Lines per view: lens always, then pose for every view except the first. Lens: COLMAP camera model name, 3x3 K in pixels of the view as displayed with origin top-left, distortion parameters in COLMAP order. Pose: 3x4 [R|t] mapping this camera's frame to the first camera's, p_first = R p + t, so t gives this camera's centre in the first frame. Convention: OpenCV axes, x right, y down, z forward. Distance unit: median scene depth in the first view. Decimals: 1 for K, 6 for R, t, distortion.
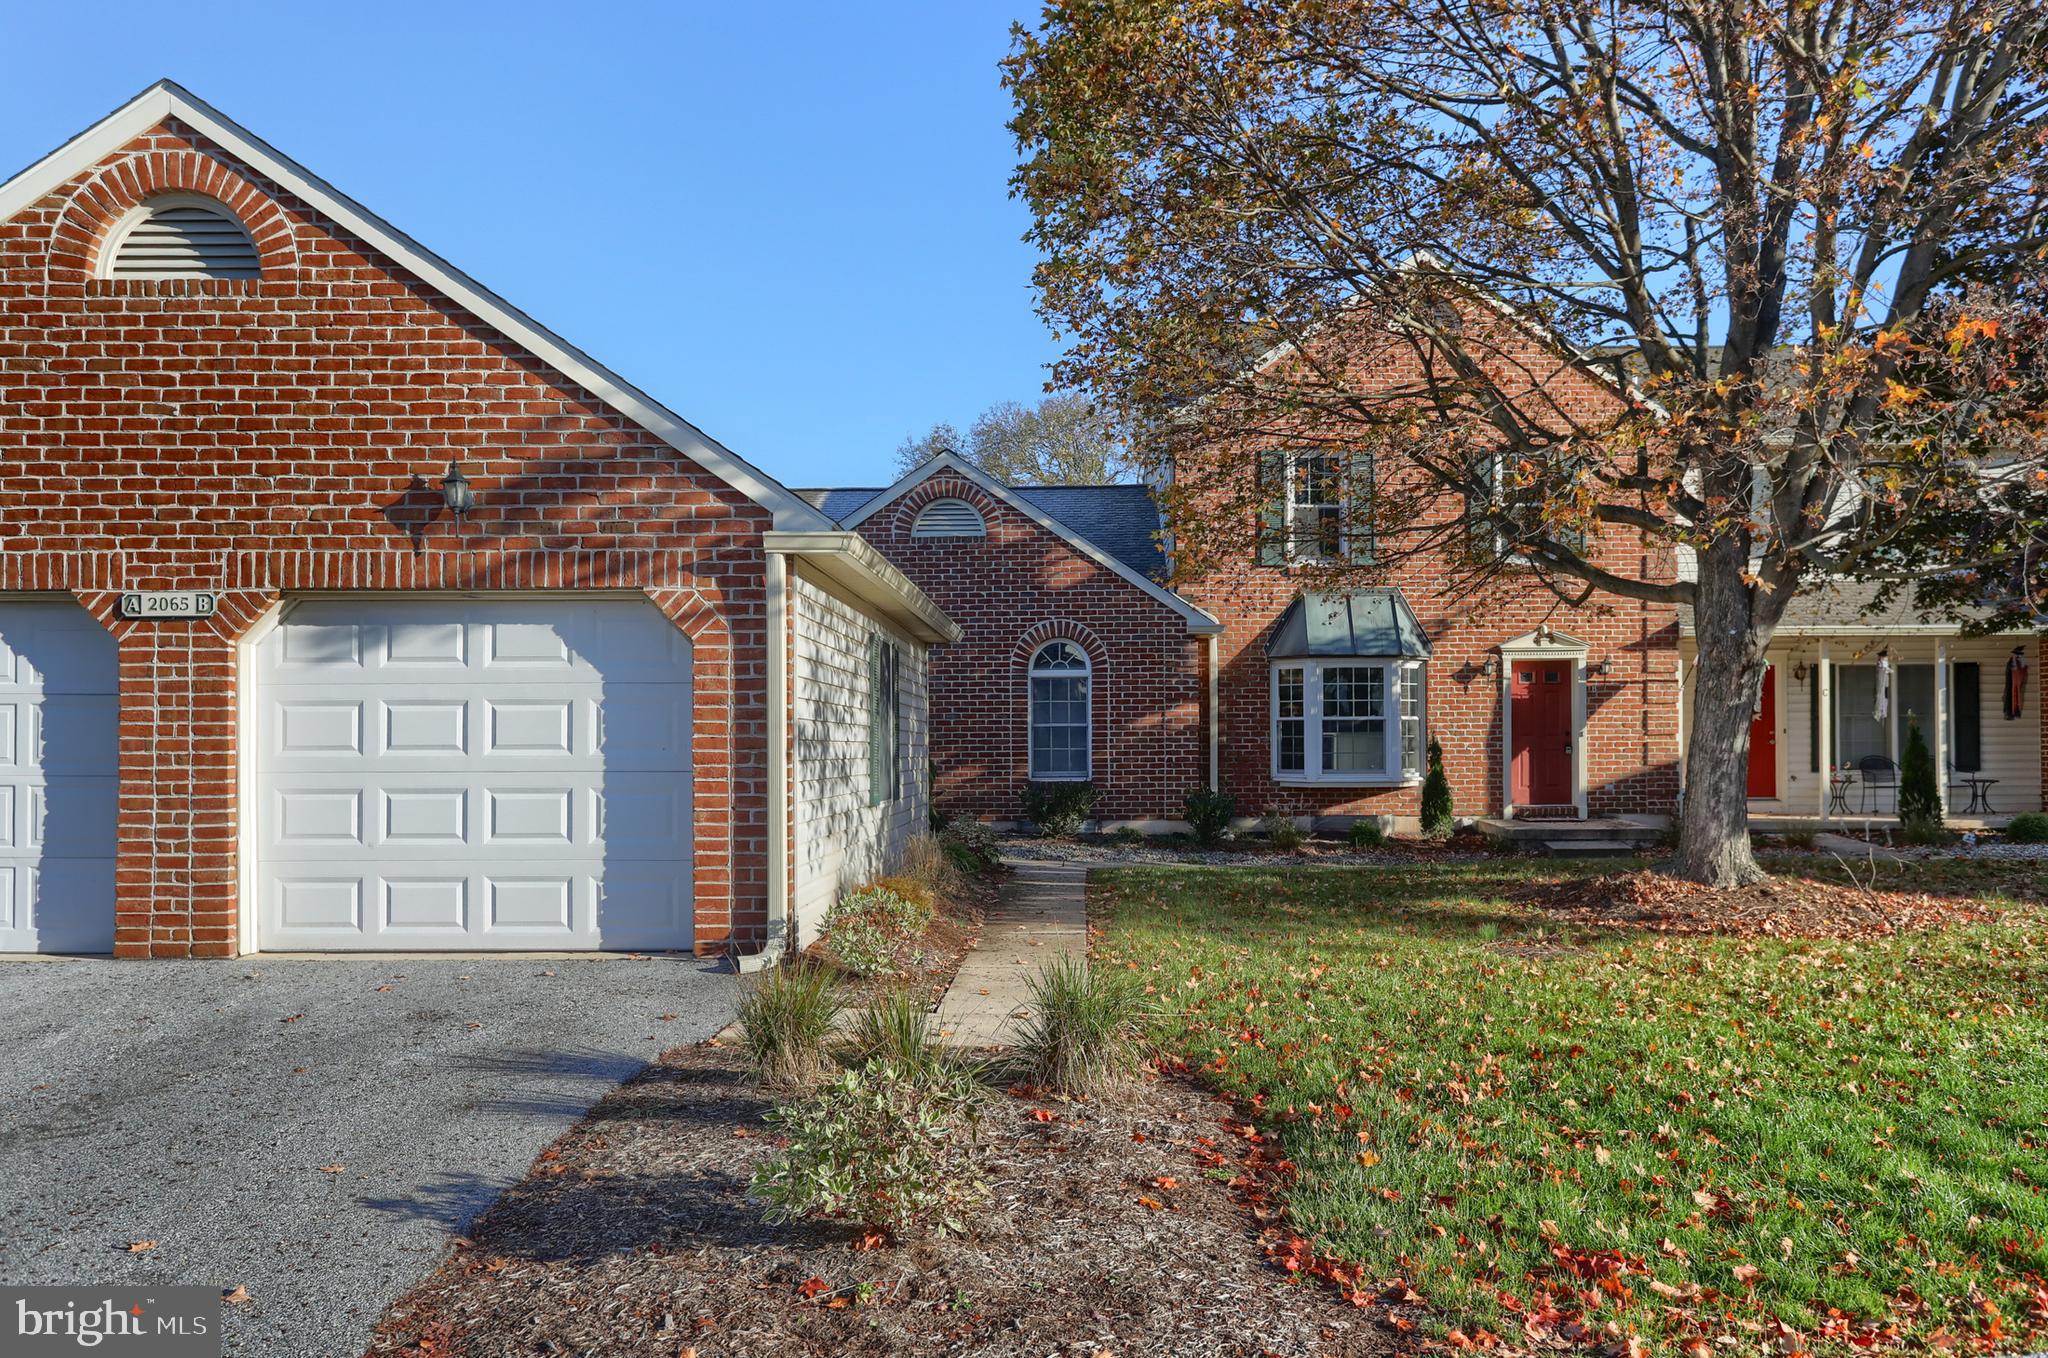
lens RADIAL K [[1484.9, 0, 1098.2], [0, 1484.9, 722.4], [0, 0, 1]] dist [-0.022150, 0.034387]
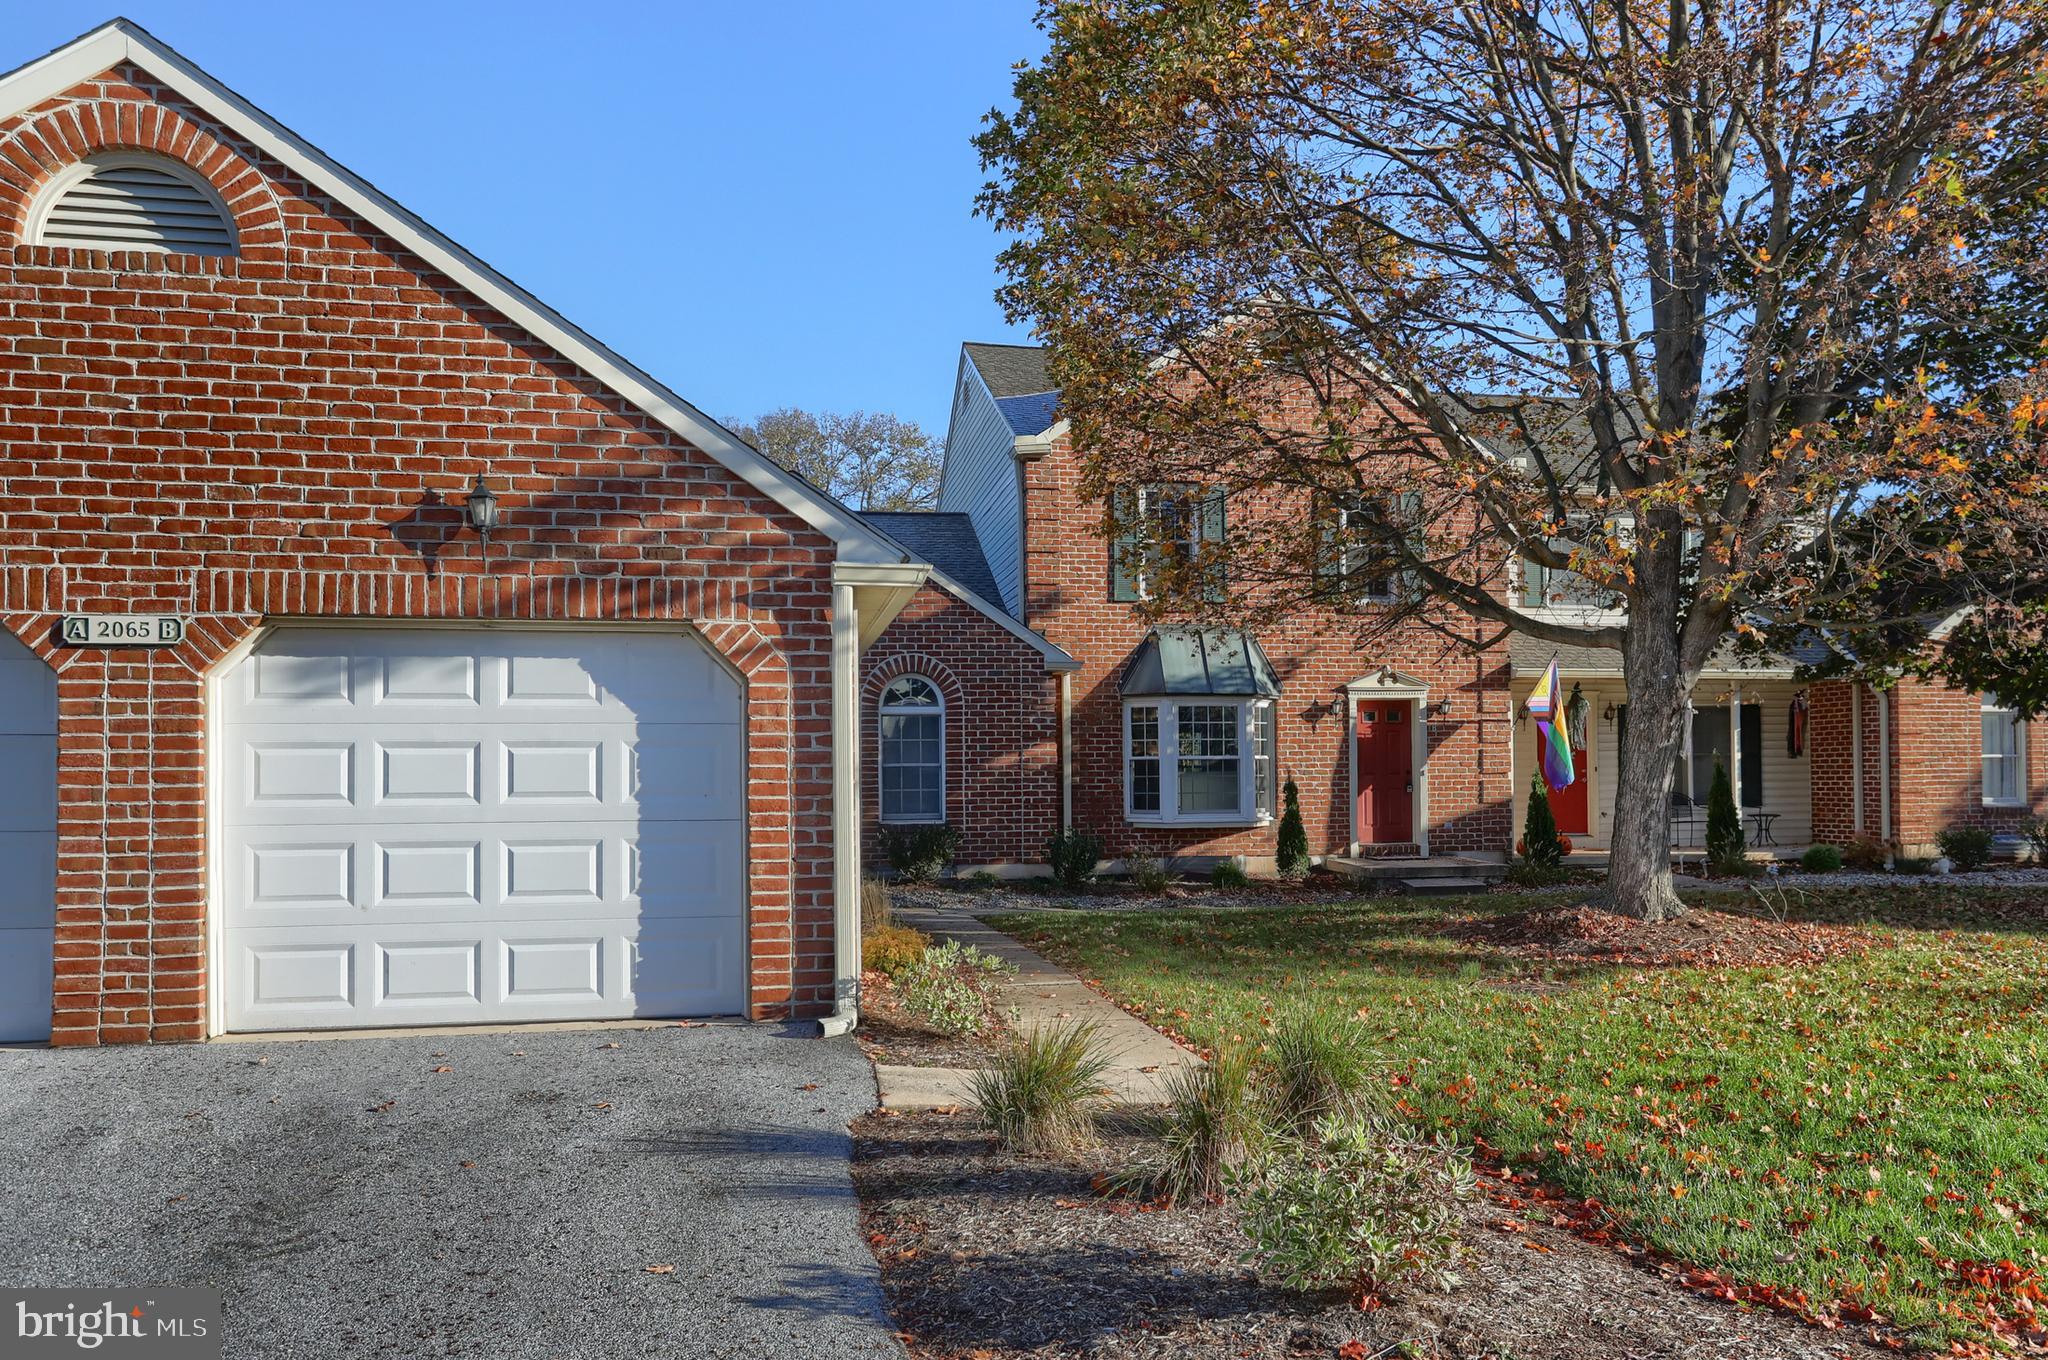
lens RADIAL K [[1553.1, 0, 1087.4], [0, 1553.1, 742.9], [0, 0, 1]] dist [-0.024756, 0.037665]
pose [[0.979295, 0.001262, 0.202435, -0.124952], [0.000795, 0.999949, -0.010080, -0.002373], [-0.202437, 0.010032, 0.979244, 0.006058]]
